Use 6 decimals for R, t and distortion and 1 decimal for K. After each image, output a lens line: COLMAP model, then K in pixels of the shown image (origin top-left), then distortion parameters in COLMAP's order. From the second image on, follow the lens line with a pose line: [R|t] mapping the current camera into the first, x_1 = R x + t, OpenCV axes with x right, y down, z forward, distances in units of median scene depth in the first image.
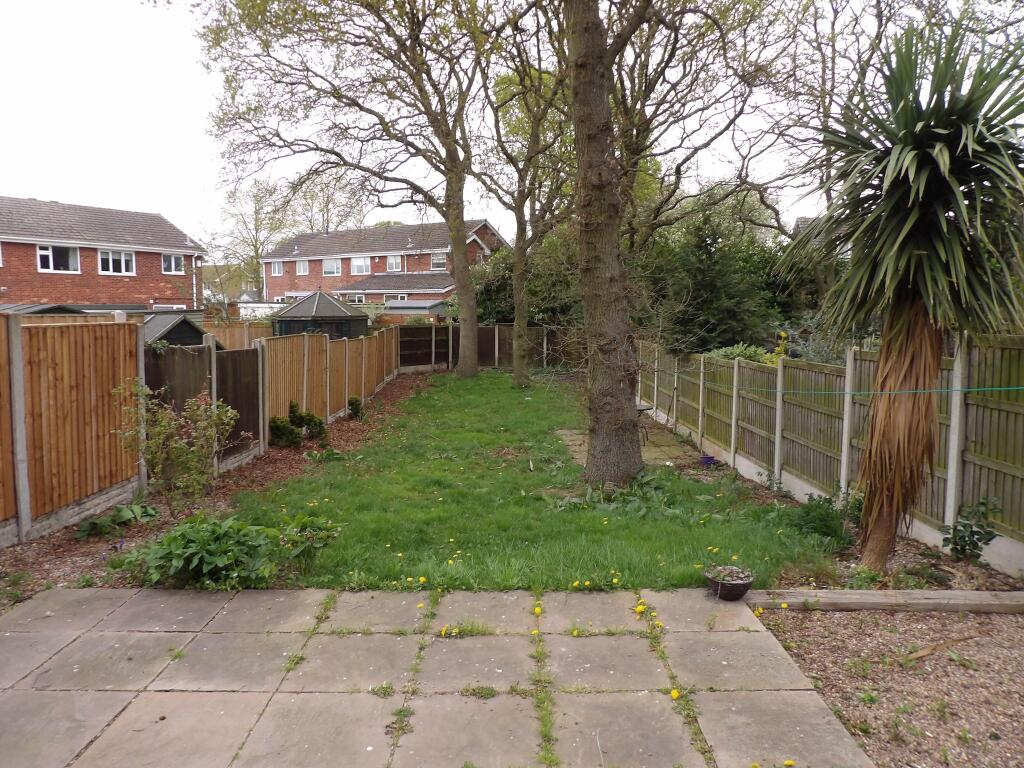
lens RADIAL K [[734.2, 0, 509.5], [0, 734.2, 382.3], [0, 0, 1]] dist [0.007410, 0.006142]
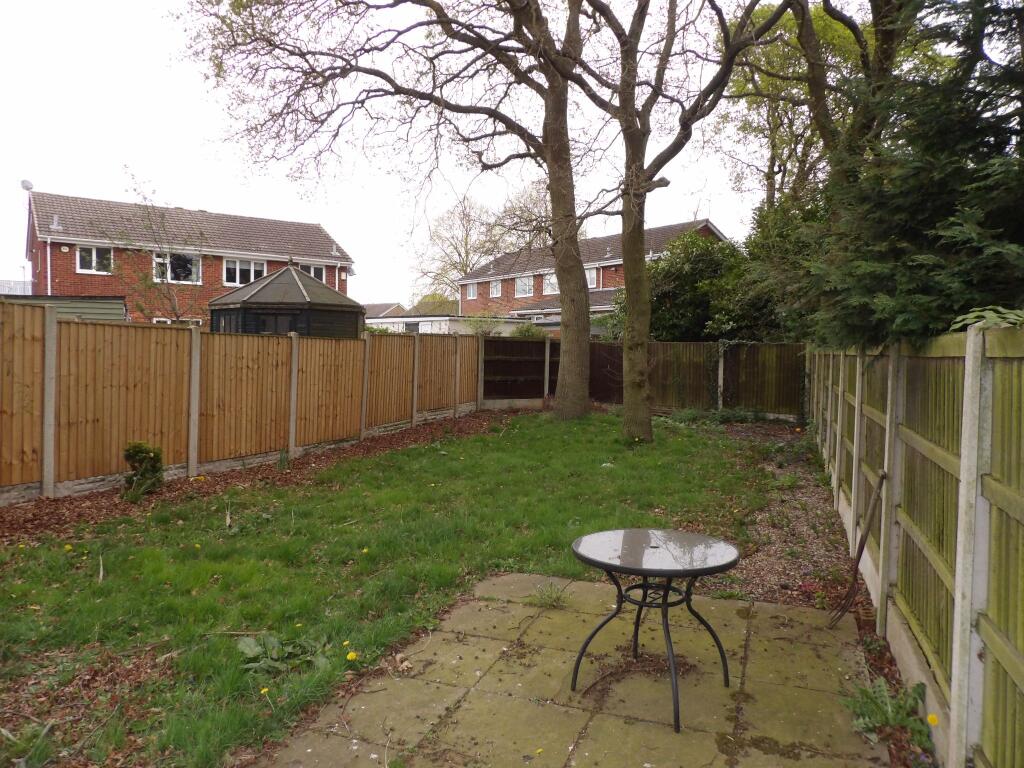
lens RADIAL K [[734.2, 0, 515.9], [0, 734.2, 380.5], [0, 0, 1]] dist [0.007410, 0.006142]
pose [[0.931275, 0.024877, -0.363468, 0.093157], [-0.047520, 0.997437, -0.053489, -0.003390], [0.361206, 0.067085, 0.930070, 0.323700]]
